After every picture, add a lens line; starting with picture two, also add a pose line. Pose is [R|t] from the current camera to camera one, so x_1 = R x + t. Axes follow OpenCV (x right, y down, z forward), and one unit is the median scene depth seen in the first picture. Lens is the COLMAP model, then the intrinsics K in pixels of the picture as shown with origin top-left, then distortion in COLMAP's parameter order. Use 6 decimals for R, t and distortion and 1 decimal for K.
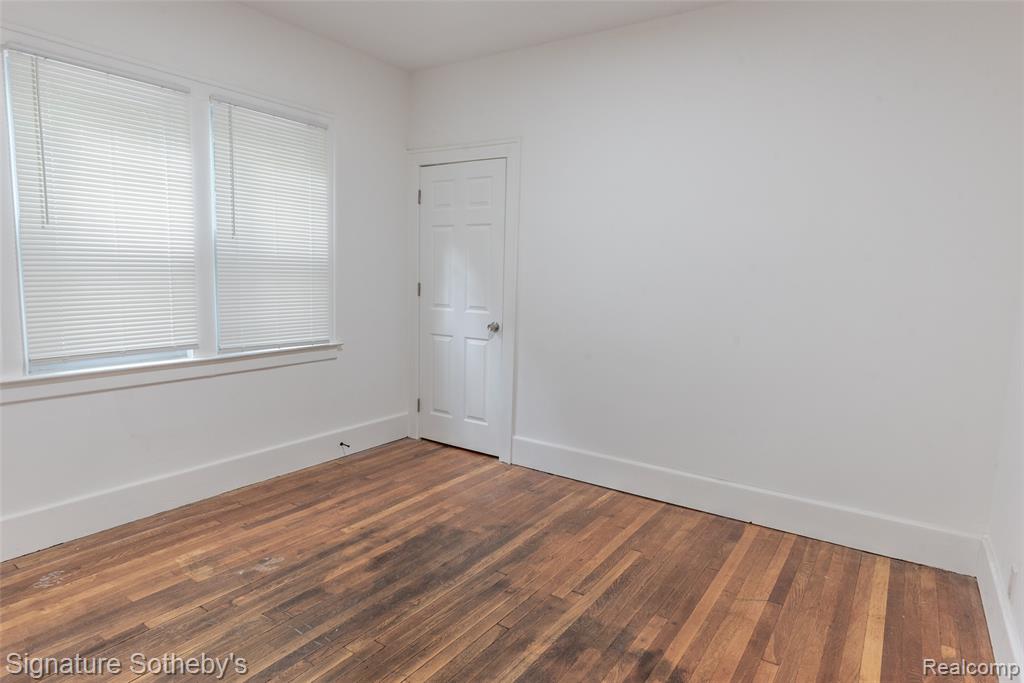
lens RADIAL K [[595.5, 0, 513.5], [0, 595.5, 341.0], [0, 0, 1]] dist [0.001766, 0.000750]
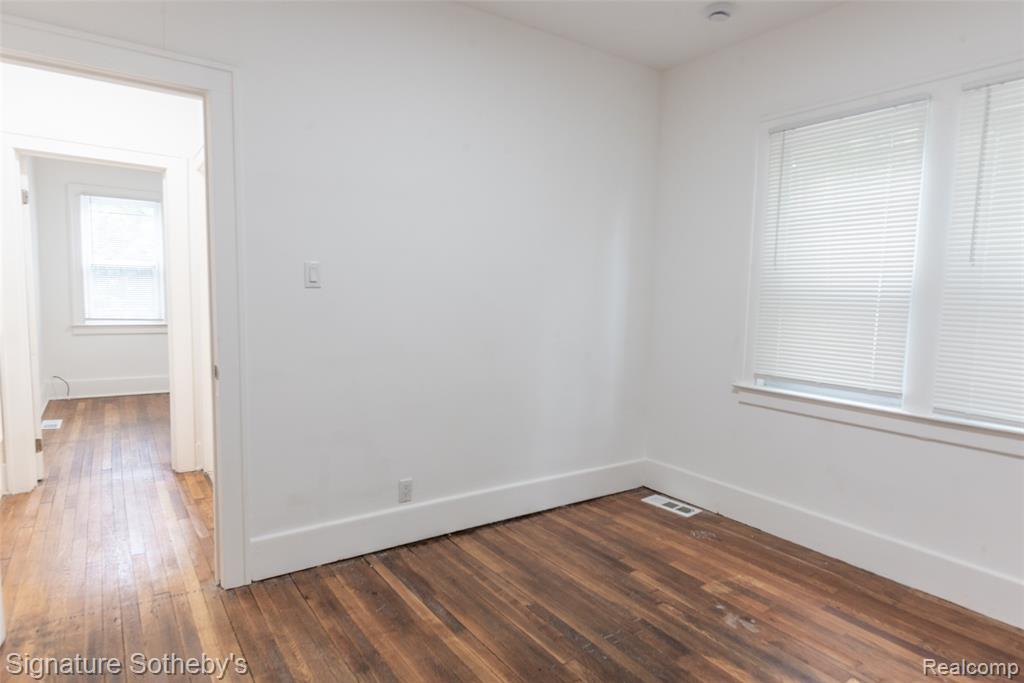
lens RADIAL K [[595.5, 0, 510.5], [0, 595.5, 341.9], [0, 0, 1]] dist [0.001766, 0.000750]
pose [[-0.370647, 0.048241, -0.927520, 0.538700], [-0.143124, 0.983755, 0.108360, -0.094337], [0.917680, 0.172914, -0.357721, 0.924292]]
